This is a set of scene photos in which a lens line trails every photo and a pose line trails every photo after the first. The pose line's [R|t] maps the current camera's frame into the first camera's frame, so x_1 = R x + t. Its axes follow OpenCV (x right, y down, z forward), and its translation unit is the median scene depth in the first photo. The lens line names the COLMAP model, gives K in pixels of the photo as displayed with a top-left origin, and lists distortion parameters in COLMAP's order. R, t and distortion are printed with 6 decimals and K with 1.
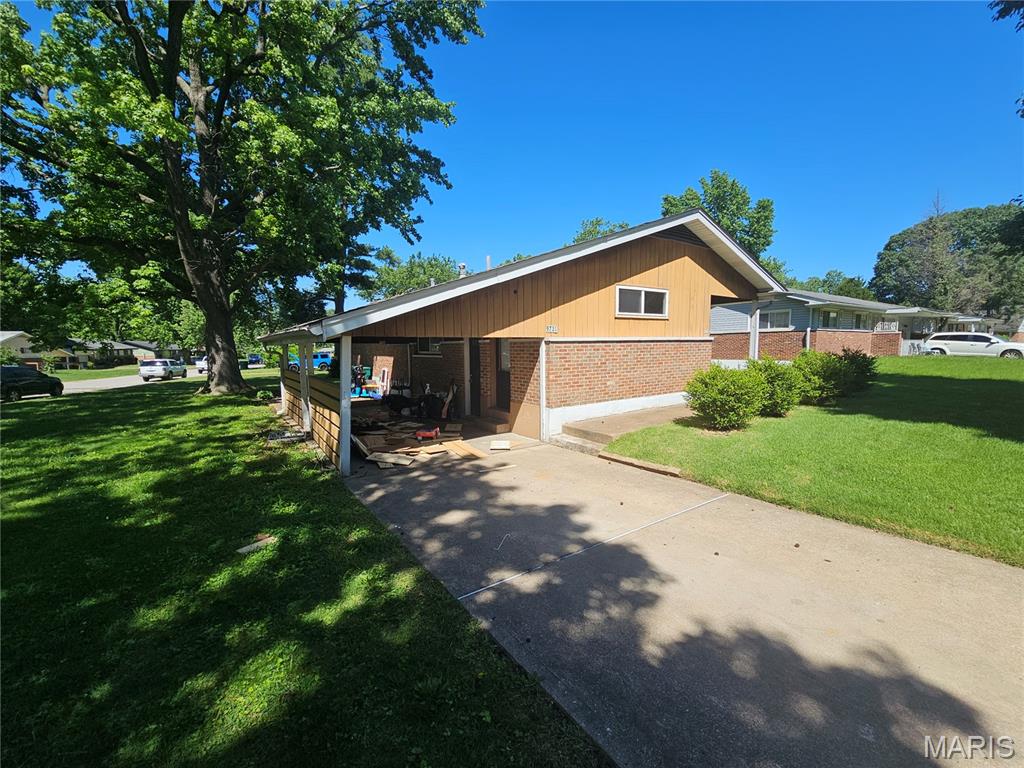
lens RADIAL K [[418.0, 0, 509.6], [0, 418.0, 382.0], [0, 0, 1]] dist [-0.000667, -0.000072]
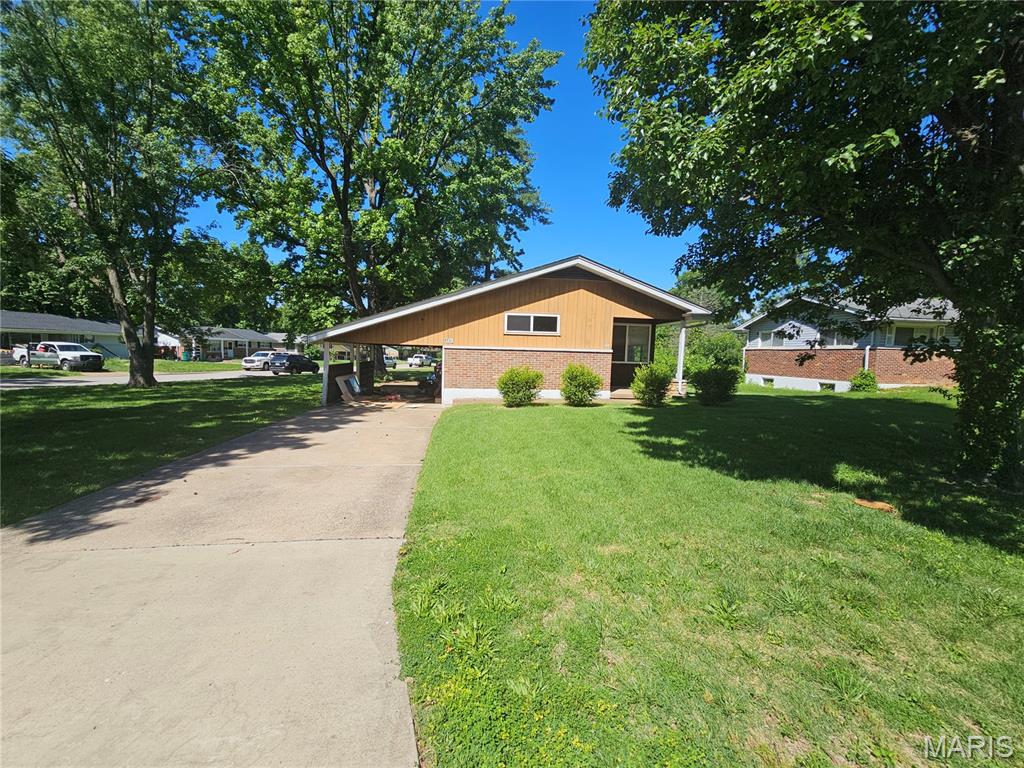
lens RADIAL K [[418.0, 0, 515.7], [0, 418.0, 384.9], [0, 0, 1]] dist [-0.000667, -0.000072]
pose [[0.887367, 0.071558, -0.455476, 0.892040], [-0.077286, 0.996991, 0.006064, 0.015203], [0.454540, 0.029821, 0.890227, -0.292853]]
